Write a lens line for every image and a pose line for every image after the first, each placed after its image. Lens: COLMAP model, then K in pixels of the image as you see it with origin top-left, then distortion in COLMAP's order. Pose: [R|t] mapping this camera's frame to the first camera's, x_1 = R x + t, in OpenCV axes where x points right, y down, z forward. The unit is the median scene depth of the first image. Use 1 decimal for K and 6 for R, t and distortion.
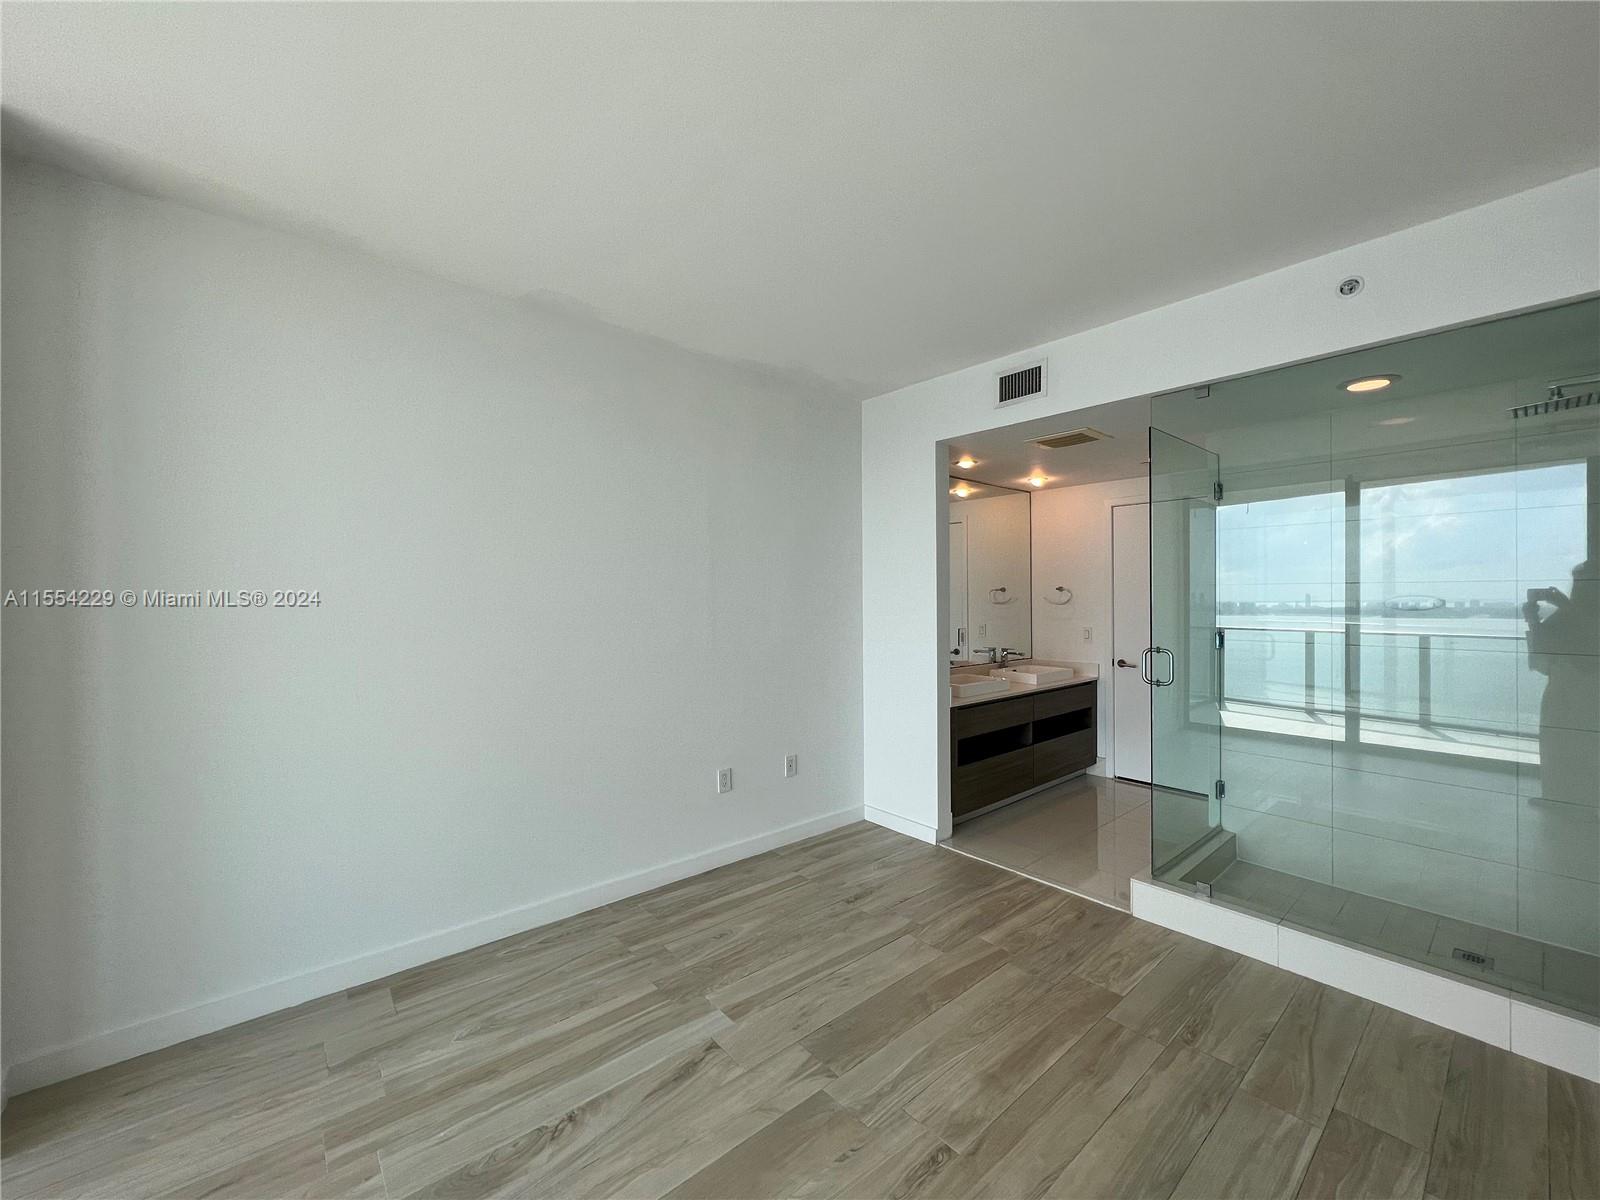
lens RADIAL K [[638.1, 0, 796.9], [0, 638.1, 595.4], [0, 0, 1]] dist [-0.001503, -0.000069]
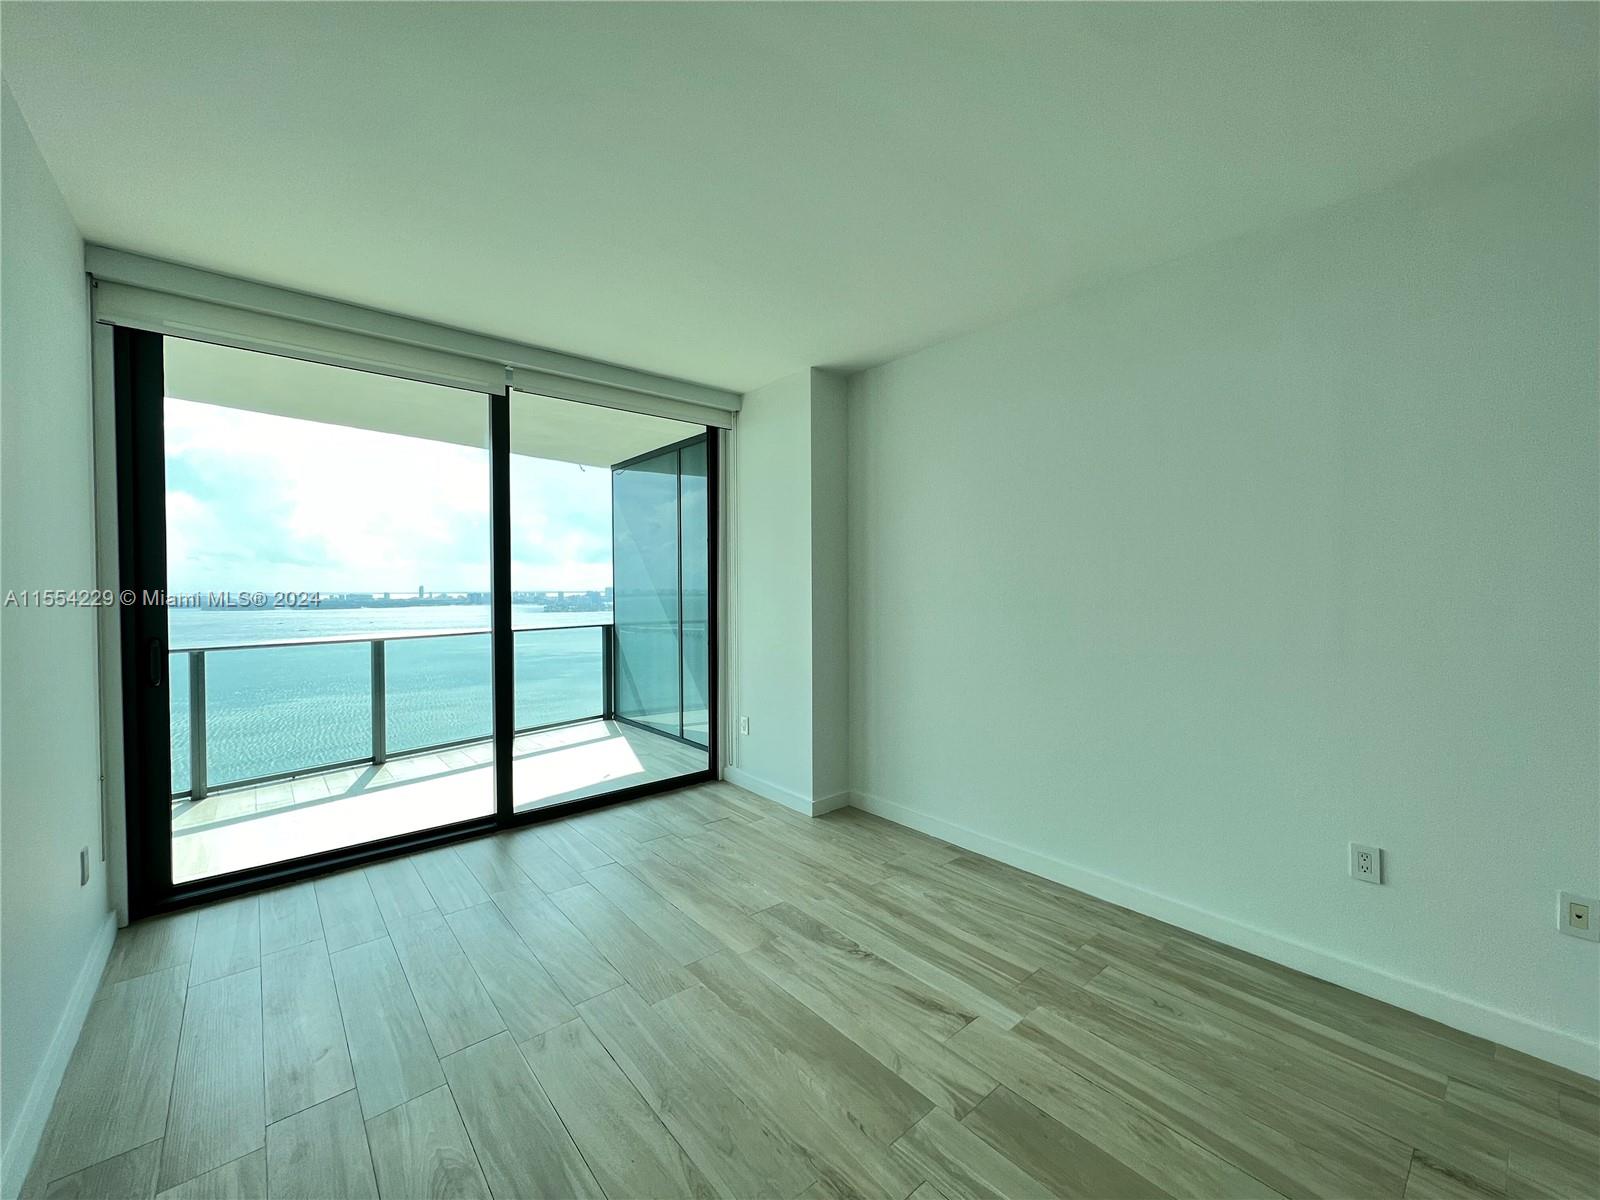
lens RADIAL K [[647.0, 0, 800.0], [0, 647.0, 600.0], [0, 0, 1]] dist [-0.001055, 0.000004]
pose [[0.002661, 0.026196, -0.999653, 0.820679], [0.003615, 0.999650, 0.026205, 0.016673], [0.999990, -0.003684, 0.002565, 0.690966]]
